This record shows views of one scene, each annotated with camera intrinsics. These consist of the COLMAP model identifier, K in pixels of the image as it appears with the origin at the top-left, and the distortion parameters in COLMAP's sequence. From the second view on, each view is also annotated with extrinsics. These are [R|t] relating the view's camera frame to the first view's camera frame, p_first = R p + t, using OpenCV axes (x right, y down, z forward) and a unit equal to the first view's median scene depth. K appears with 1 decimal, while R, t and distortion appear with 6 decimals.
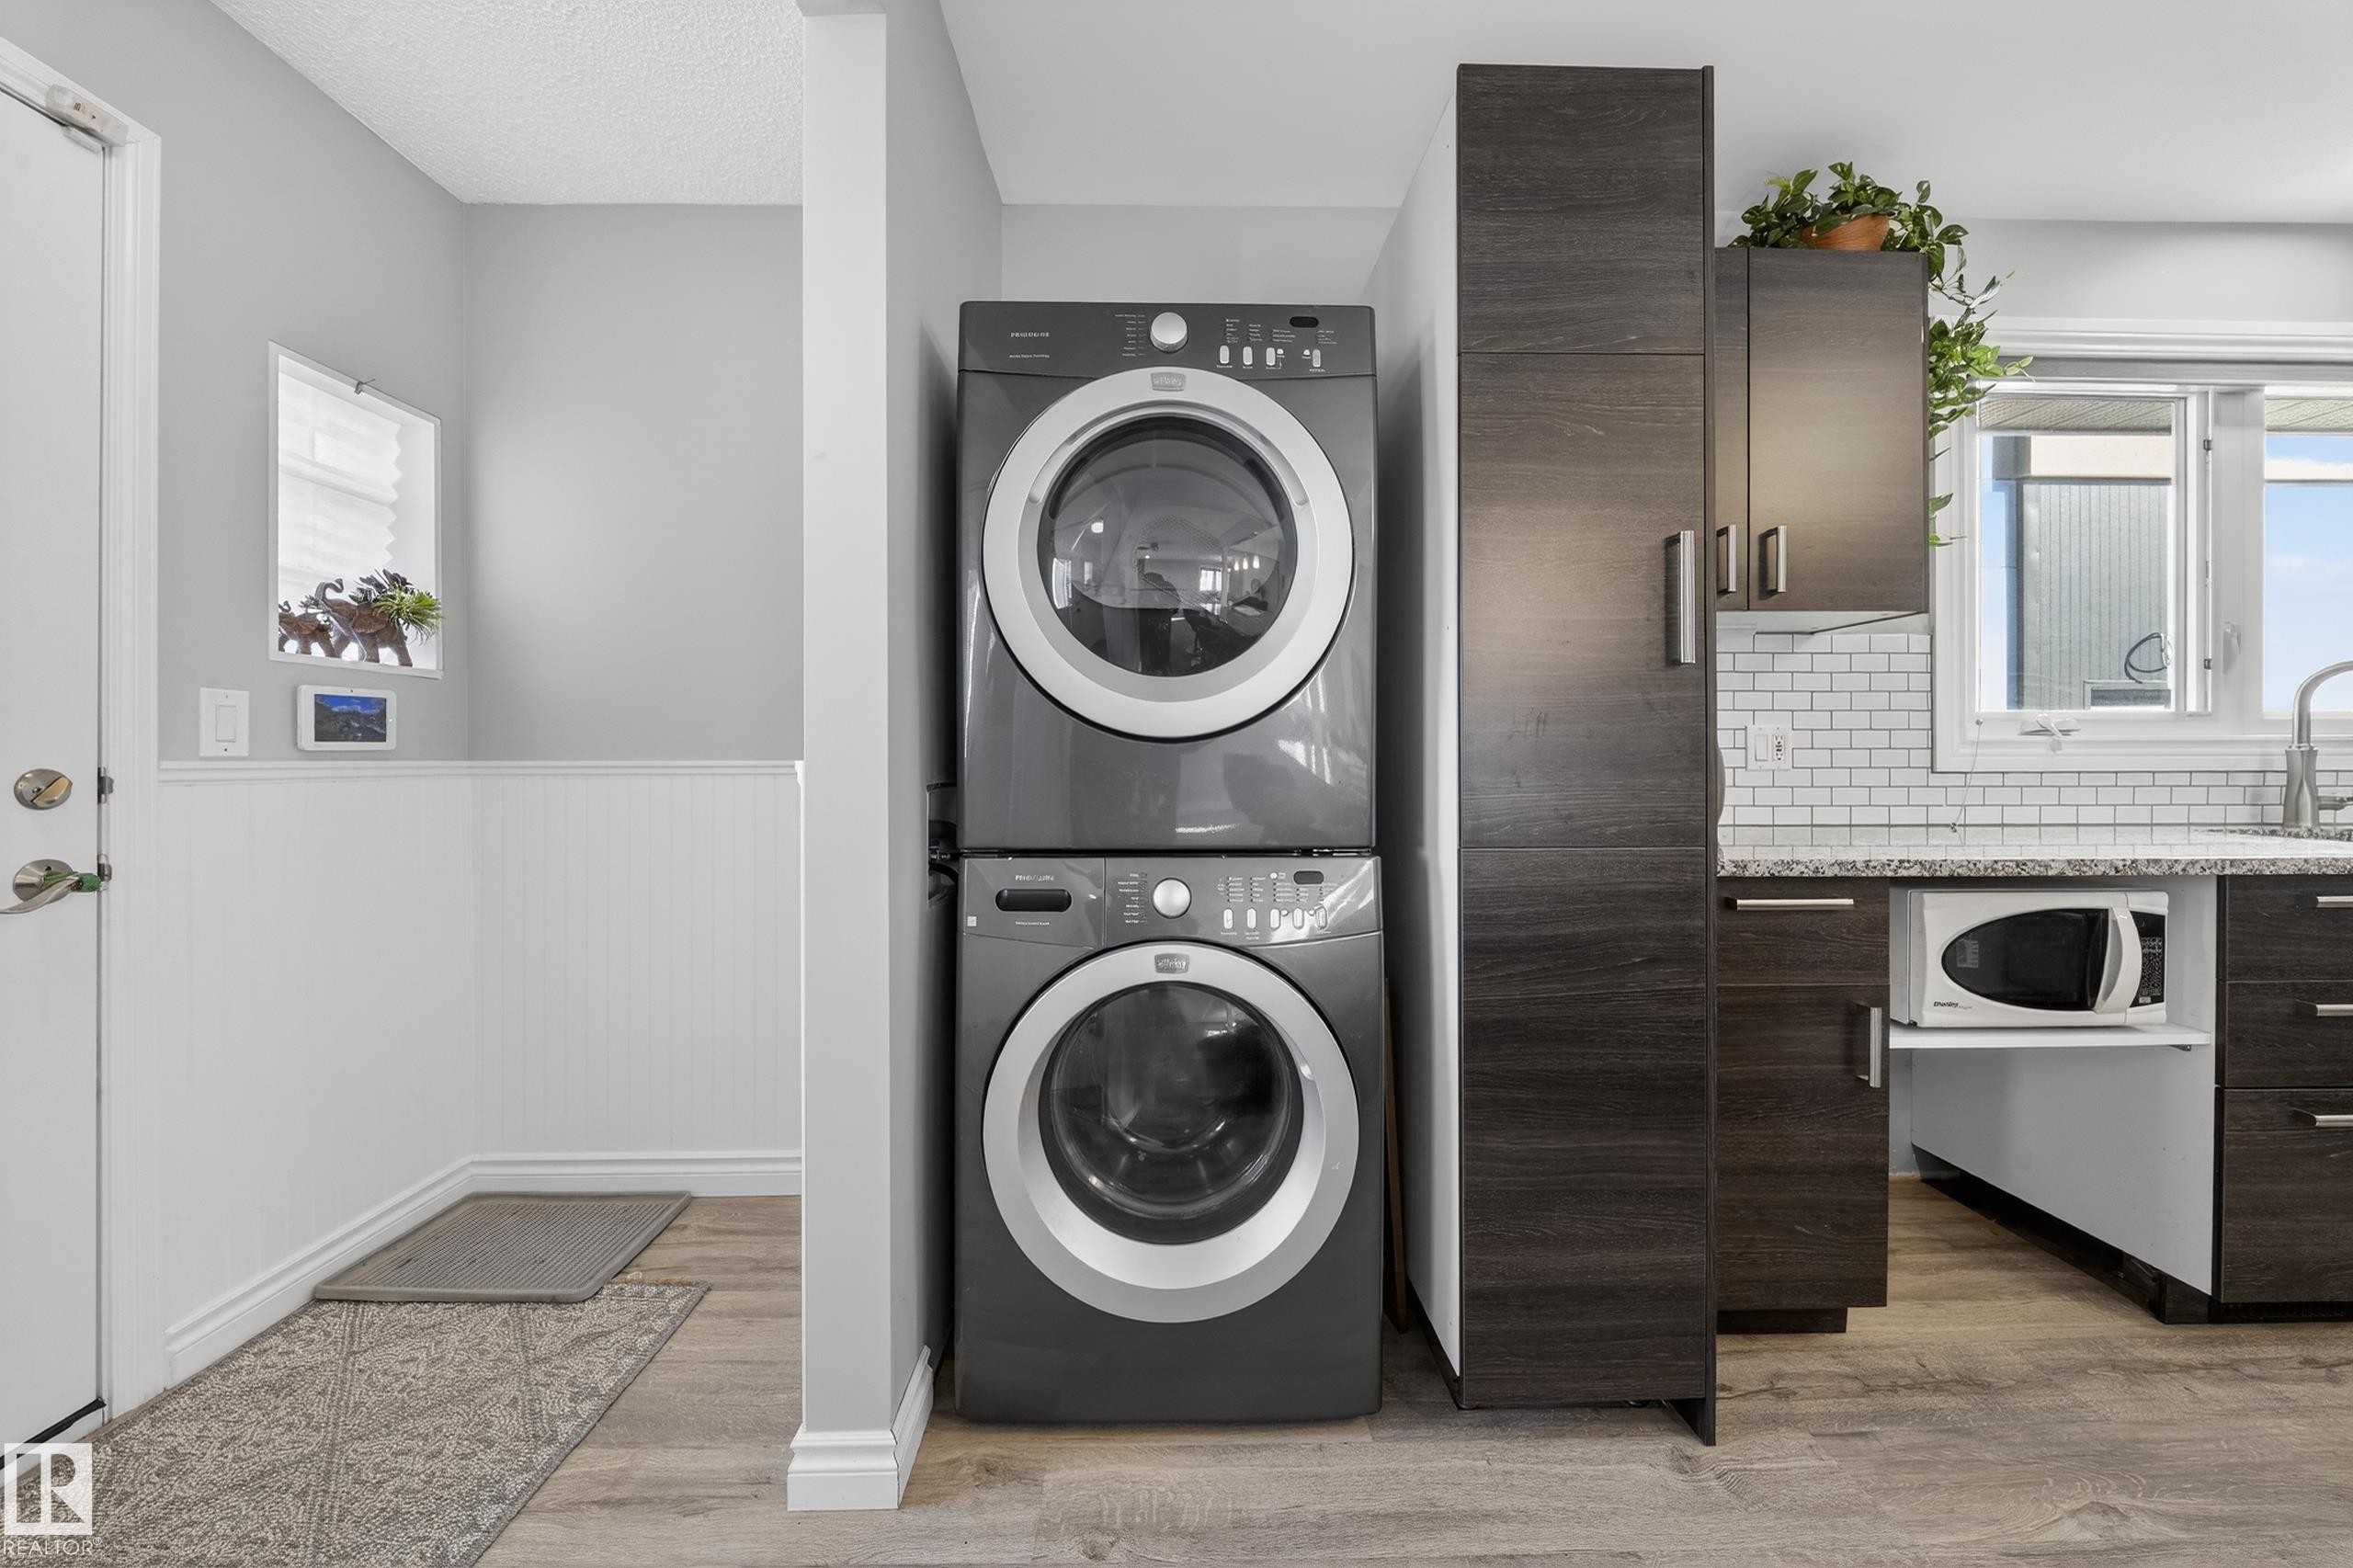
lens RADIAL K [[823.9, 0, 1170.2], [0, 823.9, 756.3], [0, 0, 1]] dist [0.012978, -0.008405]
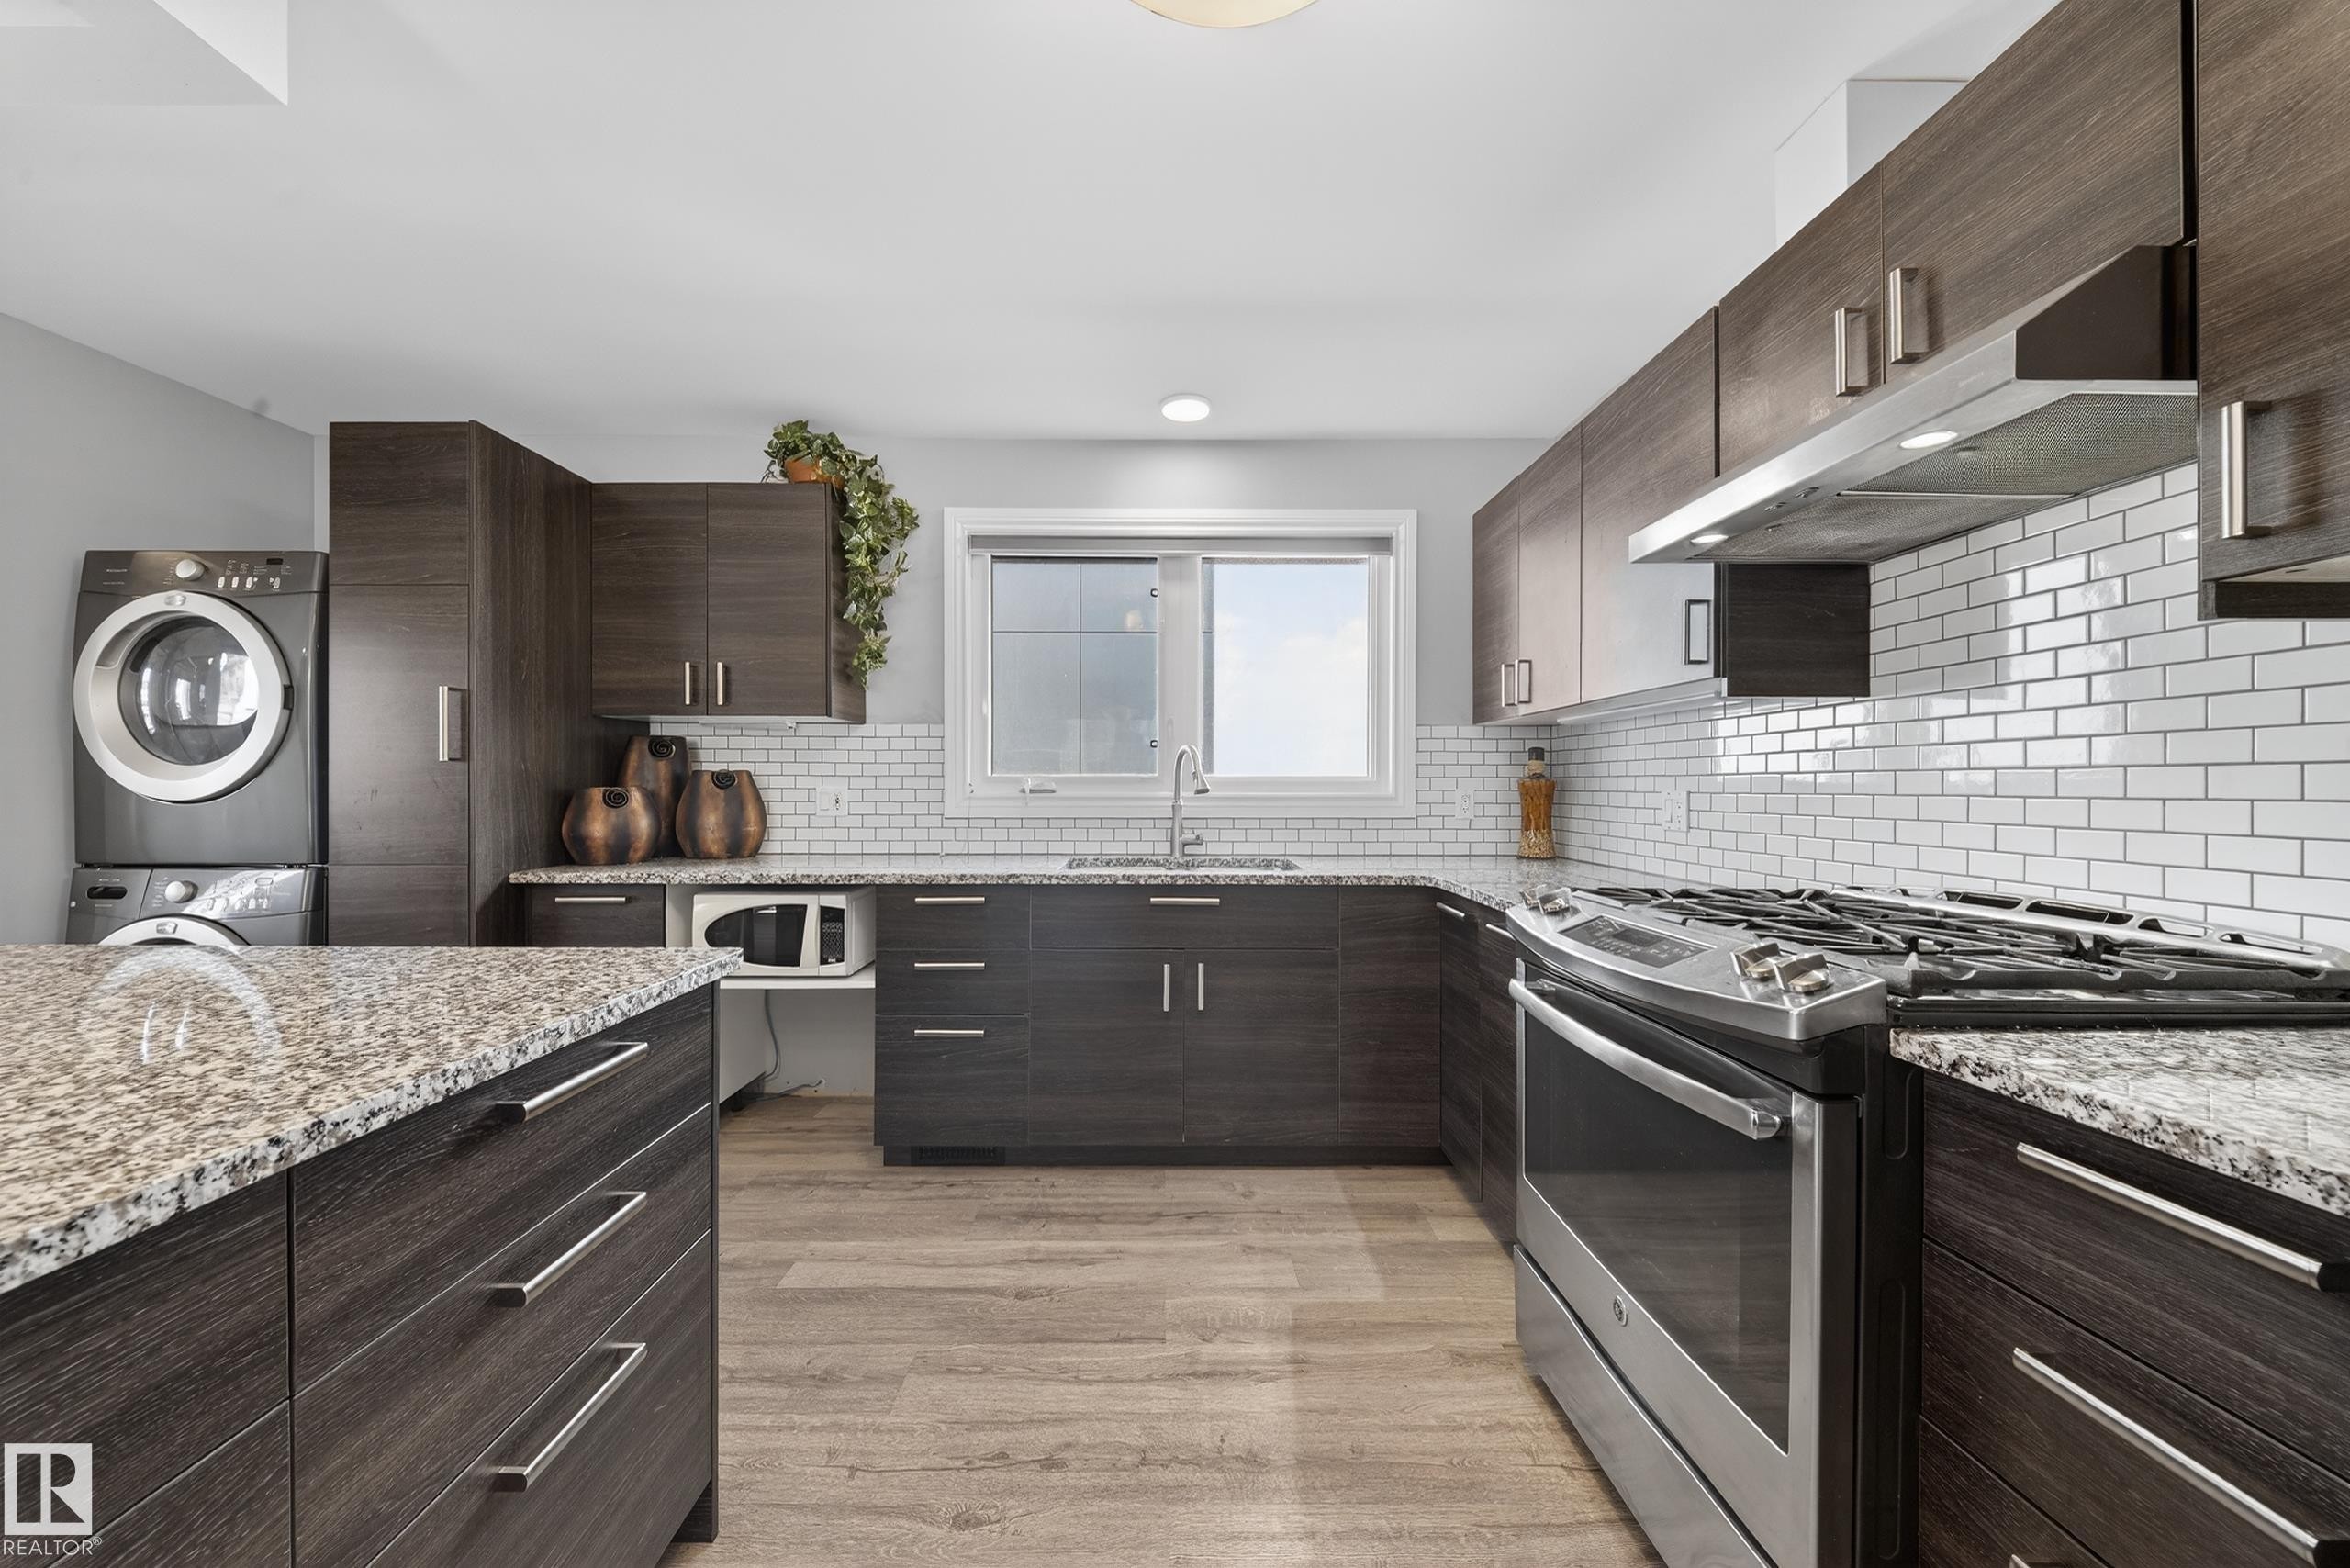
lens RADIAL K [[819.8, 0, 1158.9], [0, 819.8, 789.7], [0, 0, 1]] dist [0.001654, -0.000166]
pose [[0.999674, 0.004135, -0.025203, 1.883083], [-0.004034, 0.999984, 0.004075, -0.054629], [0.025219, -0.003972, 0.999674, -0.620864]]
